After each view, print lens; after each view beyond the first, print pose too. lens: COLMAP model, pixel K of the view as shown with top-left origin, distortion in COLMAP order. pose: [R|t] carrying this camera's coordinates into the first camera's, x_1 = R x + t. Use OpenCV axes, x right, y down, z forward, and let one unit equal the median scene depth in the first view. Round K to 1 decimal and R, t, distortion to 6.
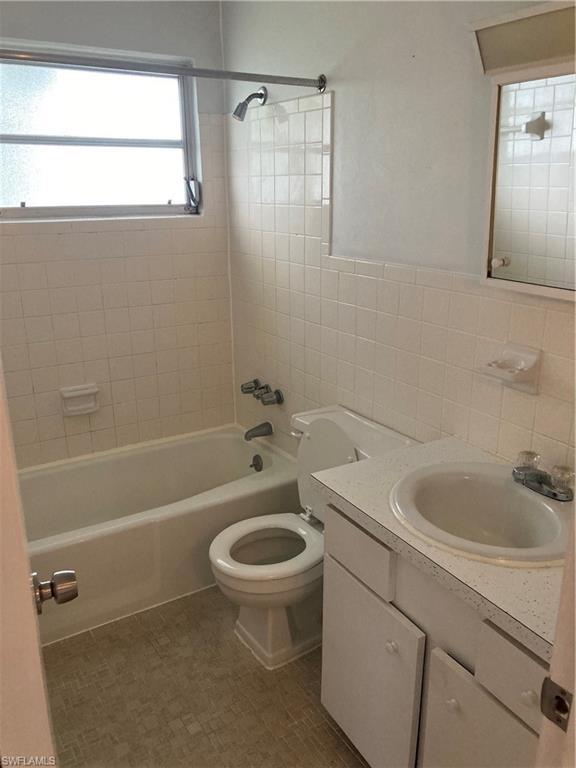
lens RADIAL K [[629.7, 0, 292.7], [0, 629.7, 385.1], [0, 0, 1]] dist [0.025304, -0.007946]
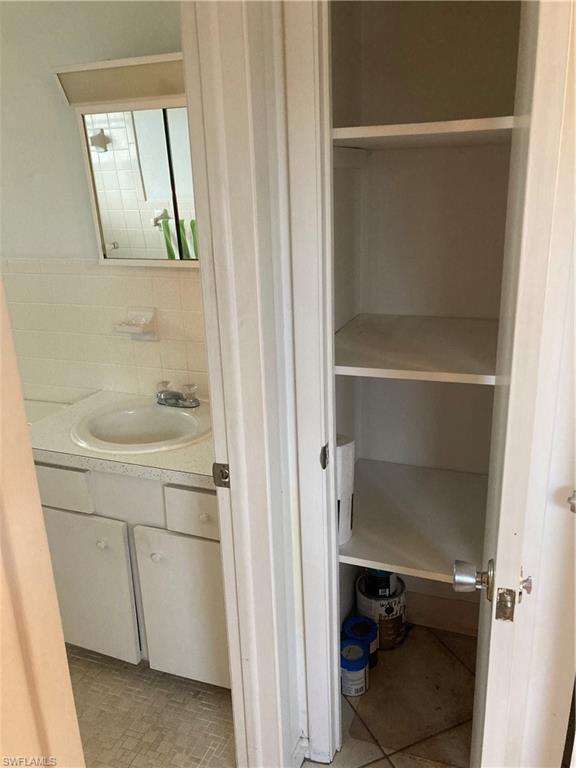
lens RADIAL K [[629.7, 0, 292.7], [0, 629.7, 385.1], [0, 0, 1]] dist [0.025304, -0.007946]
pose [[0.794658, -0.209678, 0.569696, -0.183051], [0.214817, 0.974861, 0.059155, 0.092314], [-0.567778, 0.075373, 0.819724, -0.277787]]
